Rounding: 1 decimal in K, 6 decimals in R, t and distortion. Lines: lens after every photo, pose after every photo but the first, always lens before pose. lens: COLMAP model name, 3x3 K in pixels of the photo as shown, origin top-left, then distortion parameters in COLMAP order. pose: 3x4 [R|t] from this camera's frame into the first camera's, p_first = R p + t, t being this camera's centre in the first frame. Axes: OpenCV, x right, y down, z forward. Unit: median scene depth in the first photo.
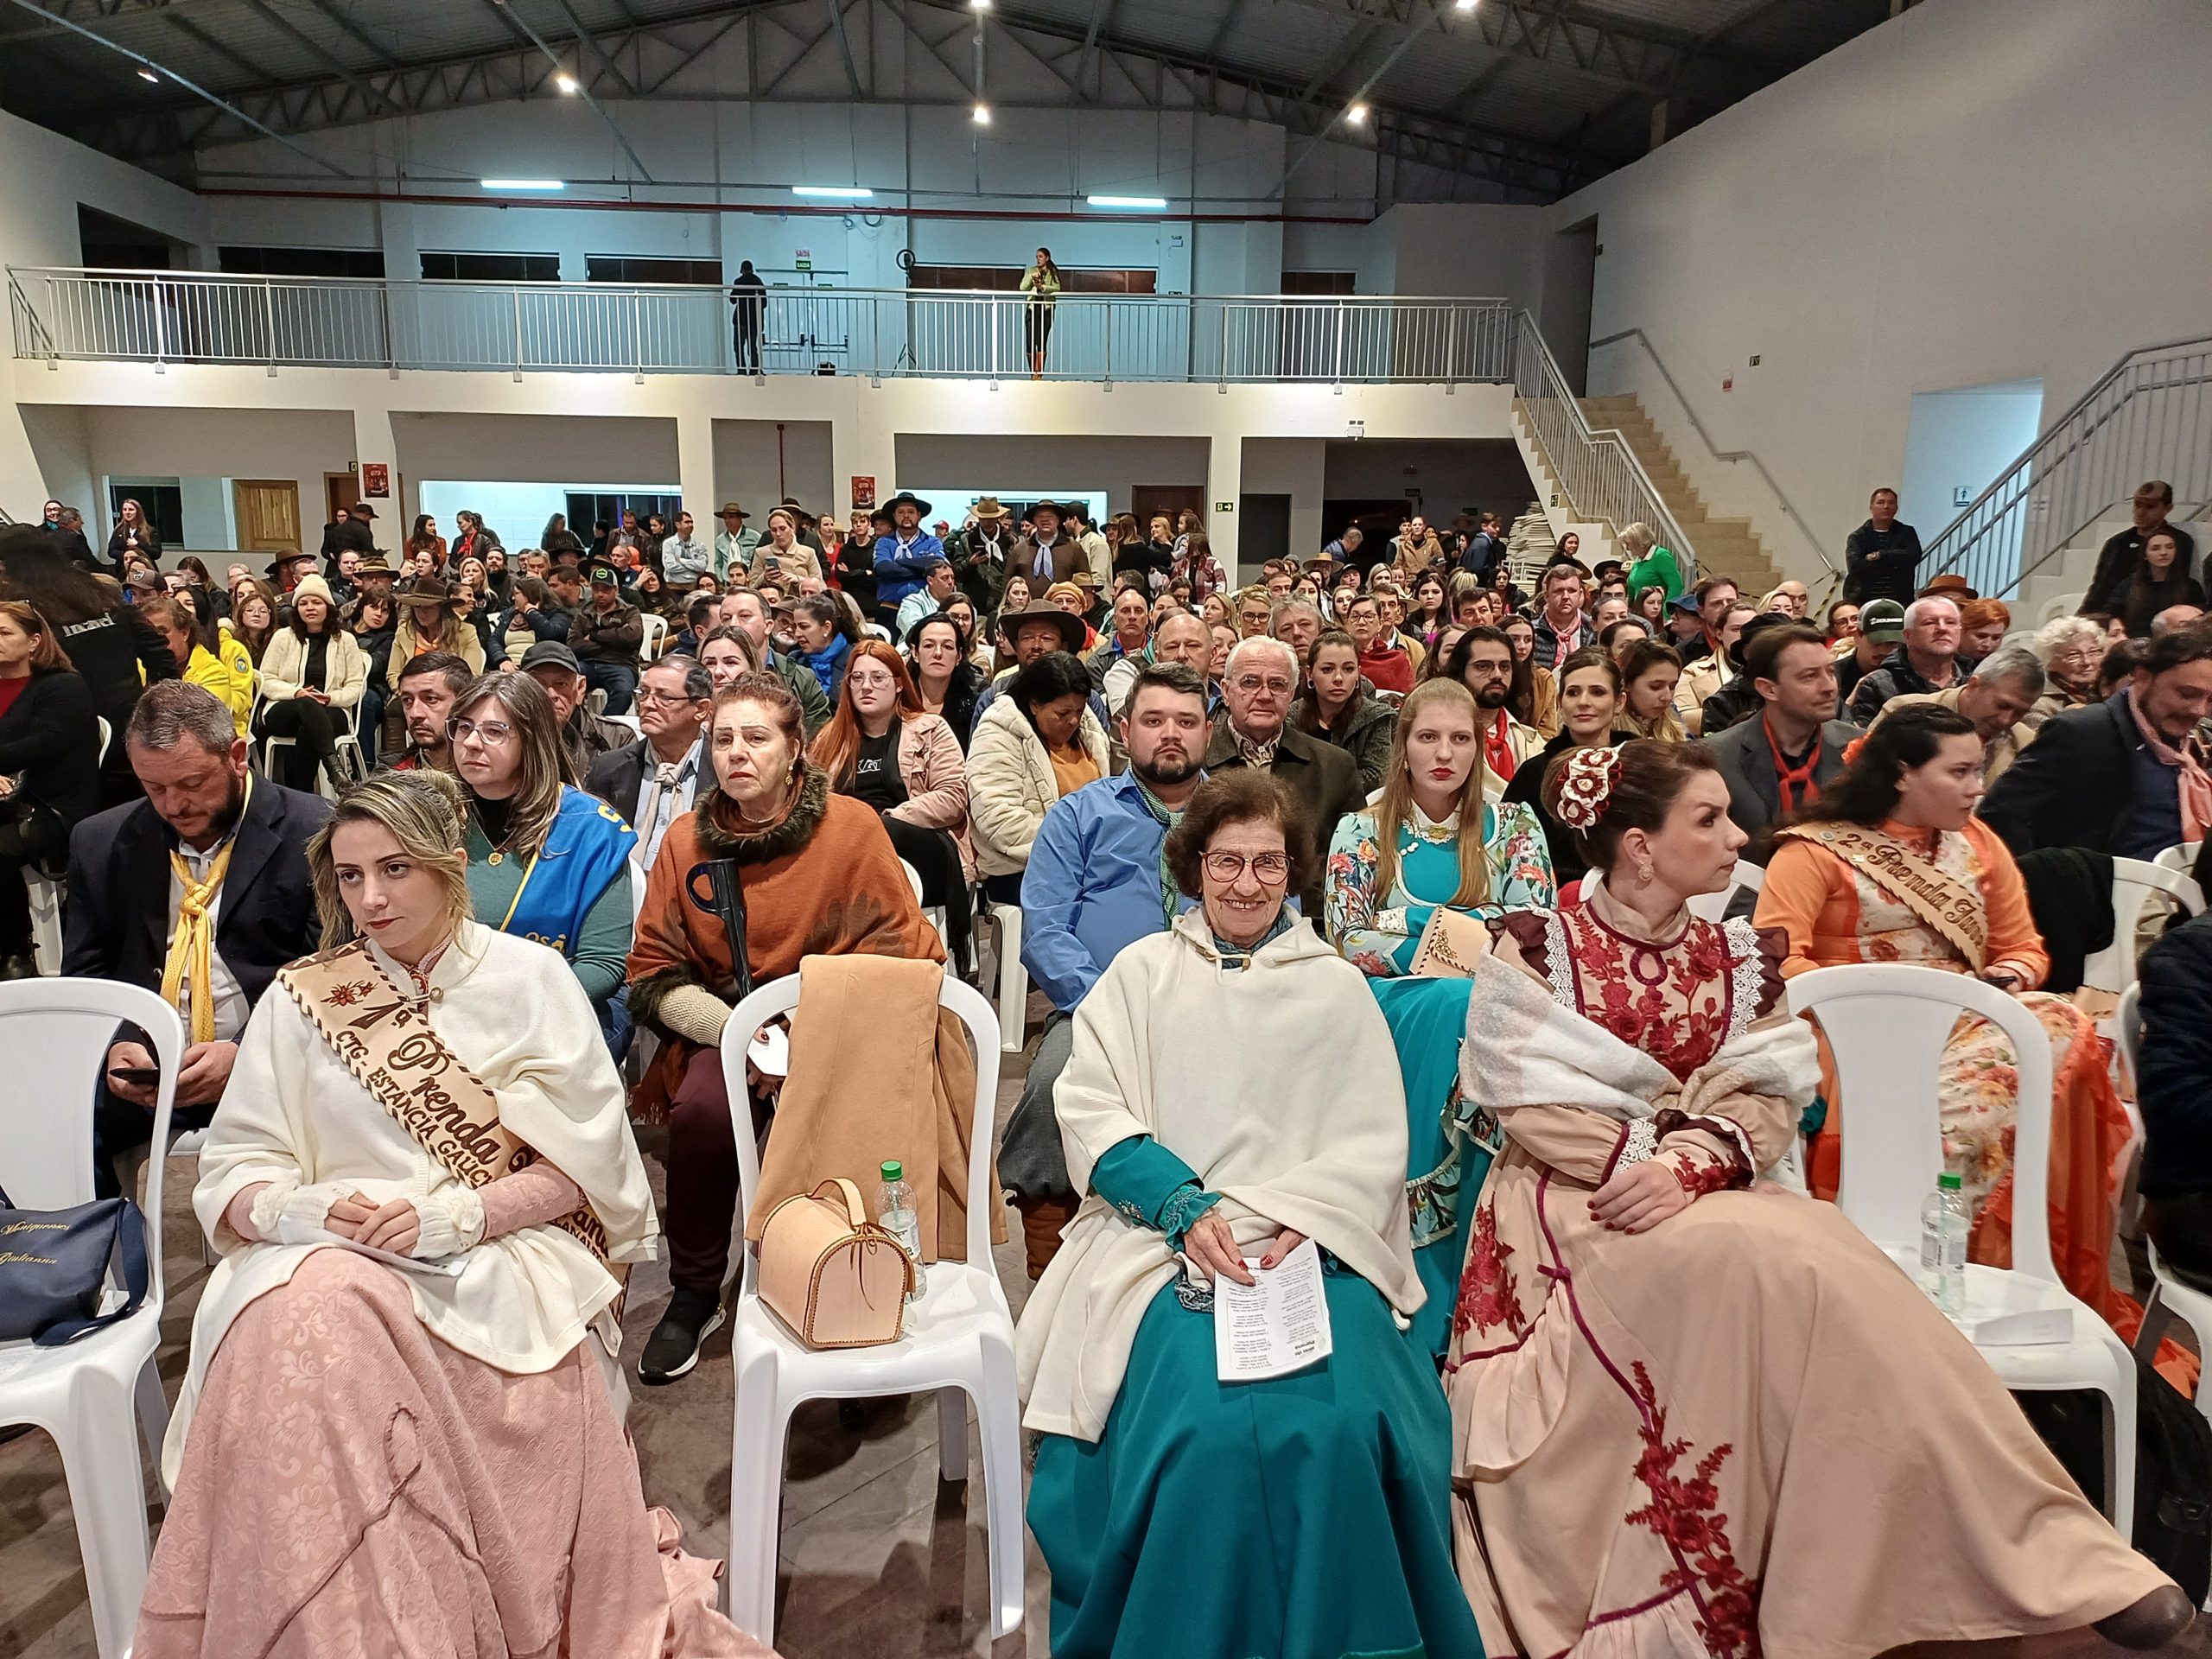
lens RADIAL K [[1598.2, 0, 1103.9], [0, 1598.2, 824.3], [0, 0, 1]] dist [-0.000046, -0.005415]
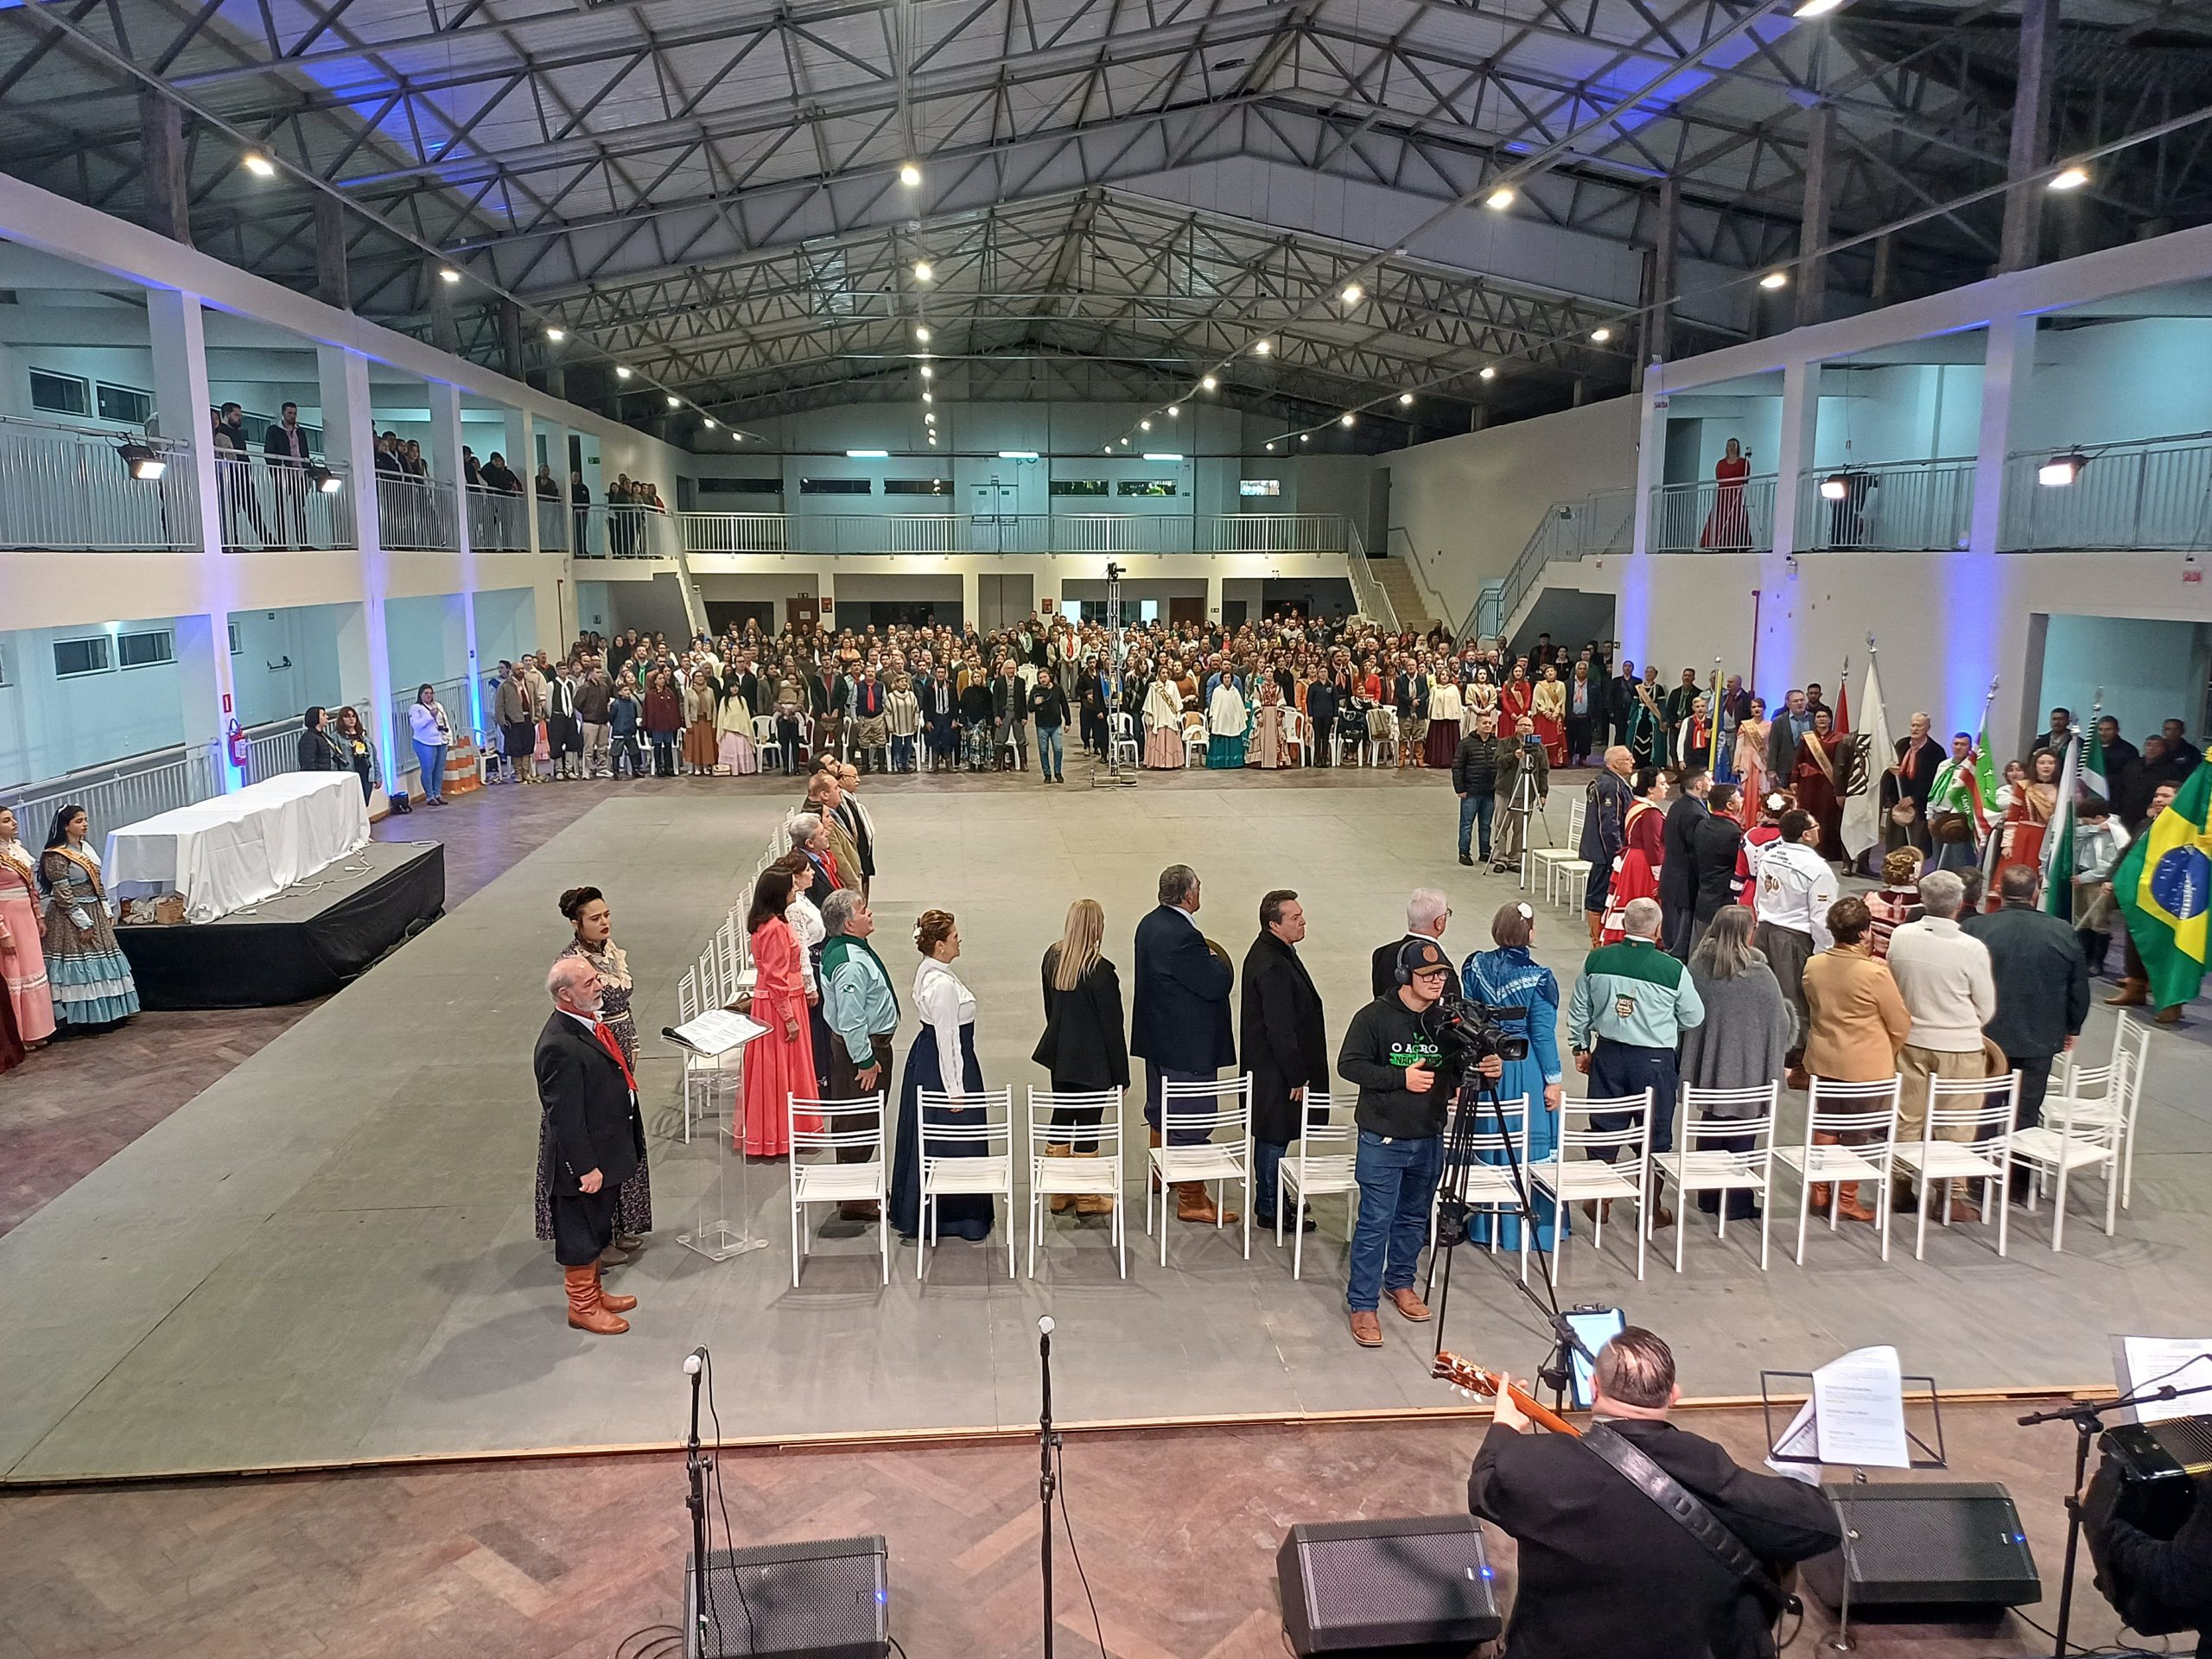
lens RADIAL K [[1598.2, 0, 1103.5], [0, 1598.2, 835.2], [0, 0, 1]] dist [-0.000046, -0.005415]
pose [[0.999561, -0.013467, 0.026398, -0.120801], [0.013895, 0.999774, -0.016081, 0.120000], [-0.026175, 0.016441, 0.999522, -1.011737]]
